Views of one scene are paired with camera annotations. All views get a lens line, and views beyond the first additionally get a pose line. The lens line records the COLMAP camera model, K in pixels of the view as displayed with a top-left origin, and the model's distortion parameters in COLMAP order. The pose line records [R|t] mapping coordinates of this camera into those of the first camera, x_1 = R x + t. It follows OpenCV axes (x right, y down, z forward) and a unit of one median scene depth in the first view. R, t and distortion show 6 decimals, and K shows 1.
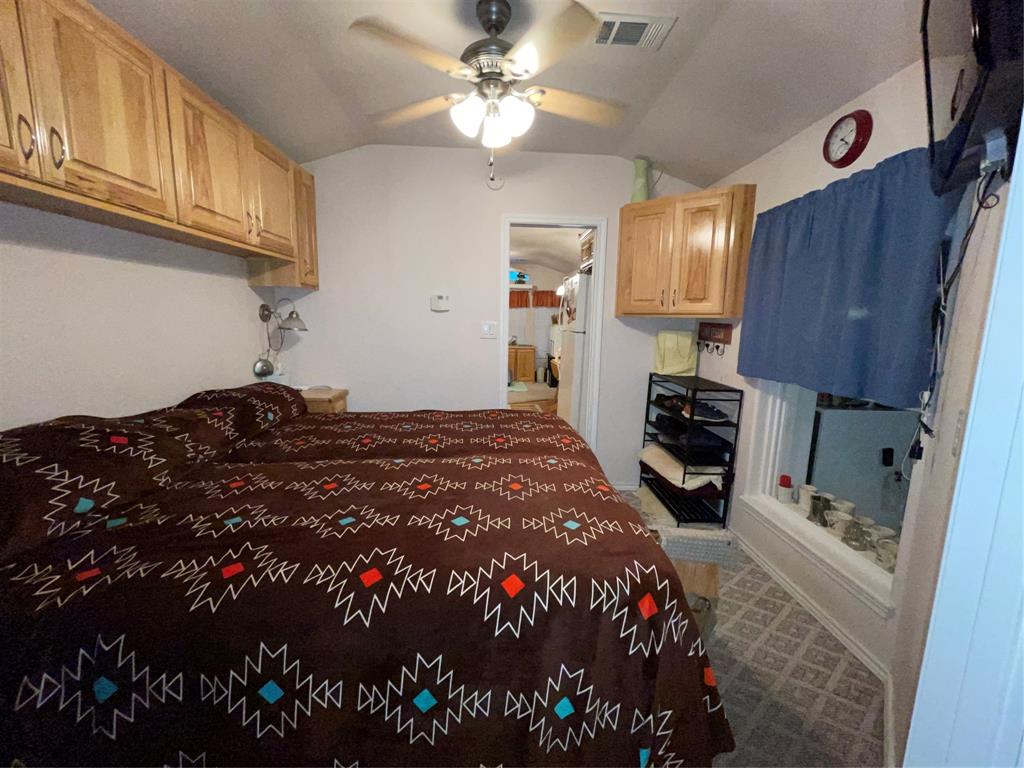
lens RADIAL K [[411.0, 0, 513.1], [0, 411.0, 380.7], [0, 0, 1]] dist [-0.001329, -0.000818]
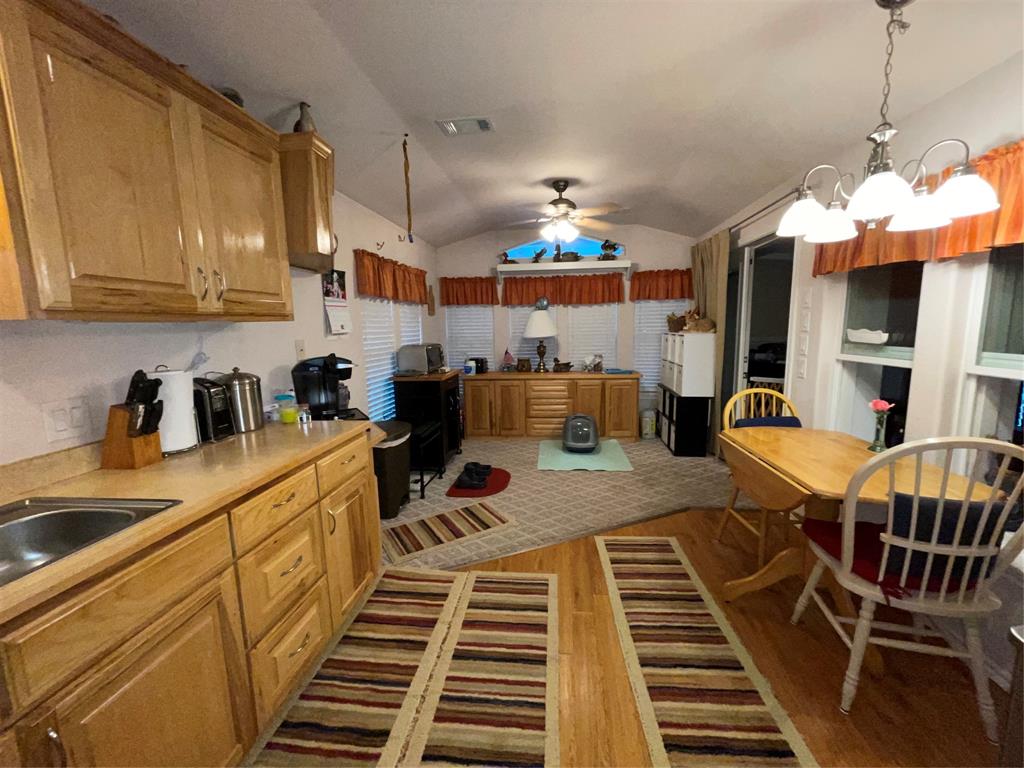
lens RADIAL K [[411.0, 0, 519.7], [0, 411.0, 378.6], [0, 0, 1]] dist [-0.001329, -0.000818]
pose [[0.987823, -0.025334, -0.153508, -0.017996], [0.021846, 0.999464, -0.024364, -0.065750], [0.154043, 0.020714, 0.987847, 0.435397]]
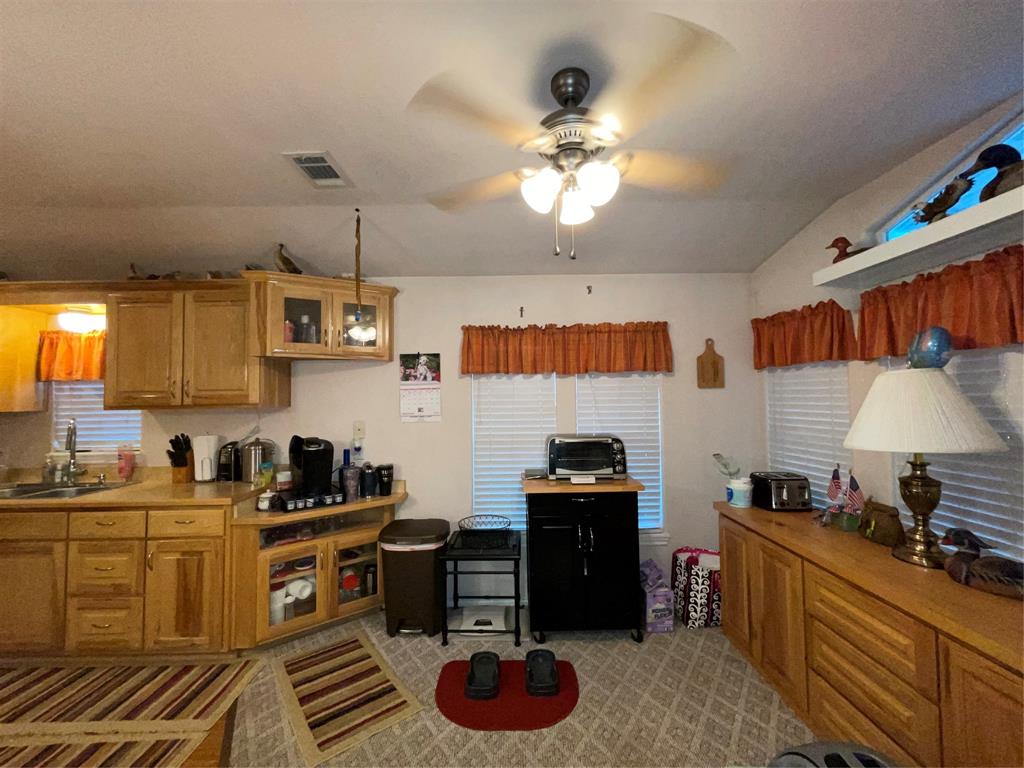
lens RADIAL K [[411.0, 0, 516.9], [0, 411.0, 382.5], [0, 0, 1]] dist [-0.001329, -0.000818]
pose [[-0.030366, -0.066714, -0.997310, 0.115052], [-0.139168, 0.988334, -0.061877, -0.129131], [0.989803, 0.136915, -0.039296, 0.819011]]
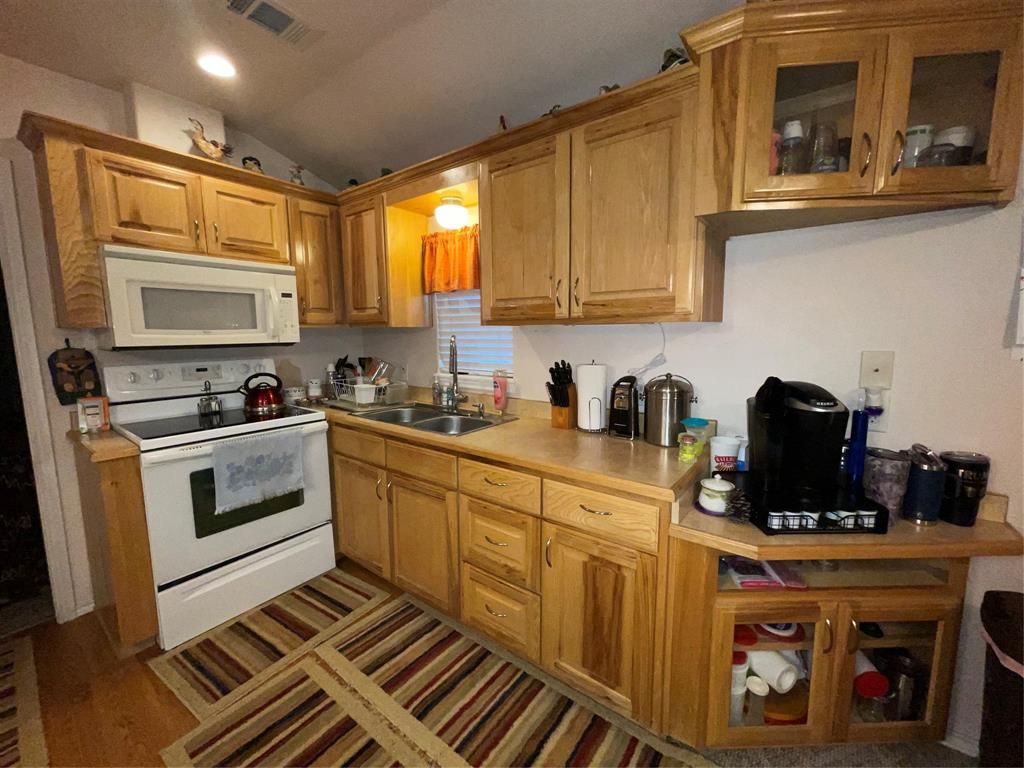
lens RADIAL K [[411.0, 0, 514.9], [0, 411.0, 382.5], [0, 0, 1]] dist [-0.001329, -0.000818]
pose [[-0.639261, 0.078097, -0.765014, -0.003171], [-0.124742, 0.971122, 0.203375, -0.104985], [0.758805, 0.225439, -0.611059, 0.680506]]
